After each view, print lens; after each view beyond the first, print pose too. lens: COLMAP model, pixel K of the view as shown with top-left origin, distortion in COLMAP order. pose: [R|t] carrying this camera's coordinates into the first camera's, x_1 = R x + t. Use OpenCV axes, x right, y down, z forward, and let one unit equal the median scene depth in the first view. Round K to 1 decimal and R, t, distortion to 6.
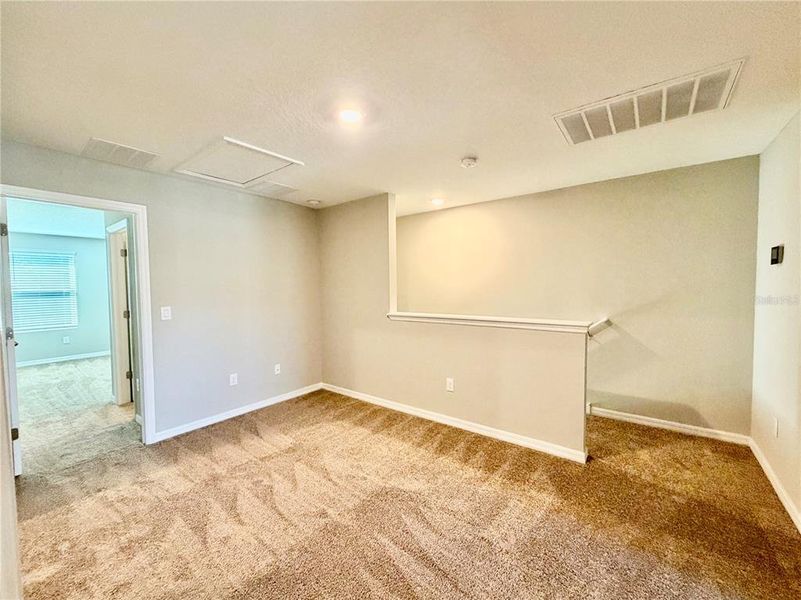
lens RADIAL K [[326.6, 0, 389.2], [0, 326.6, 299.3], [0, 0, 1]] dist [-0.019906, 0.000026]
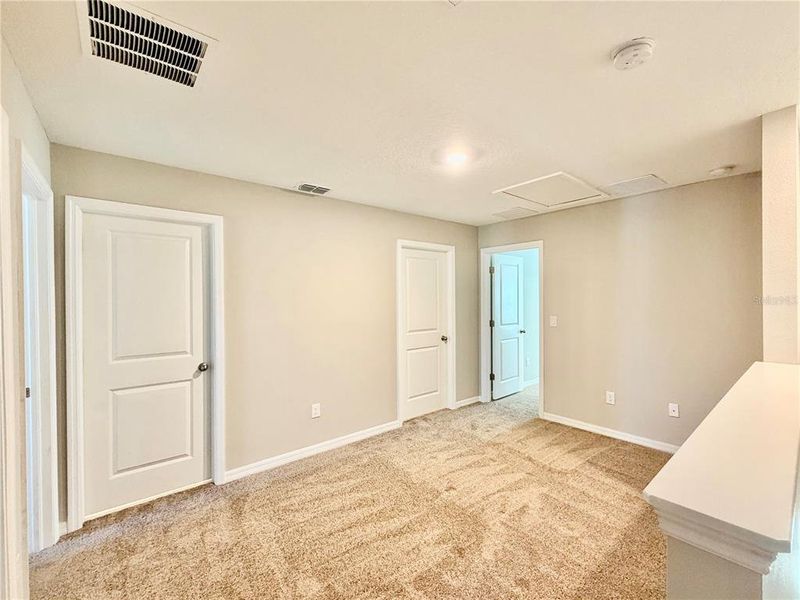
lens RADIAL K [[326.2, 0, 388.7], [0, 326.2, 299.3], [0, 0, 1]] dist [-0.019906, 0.000026]
pose [[-0.202841, 0.026646, -0.978849, 0.796650], [-0.026402, 0.999117, 0.032669, -0.077391], [0.978856, 0.032471, -0.201959, 0.754296]]
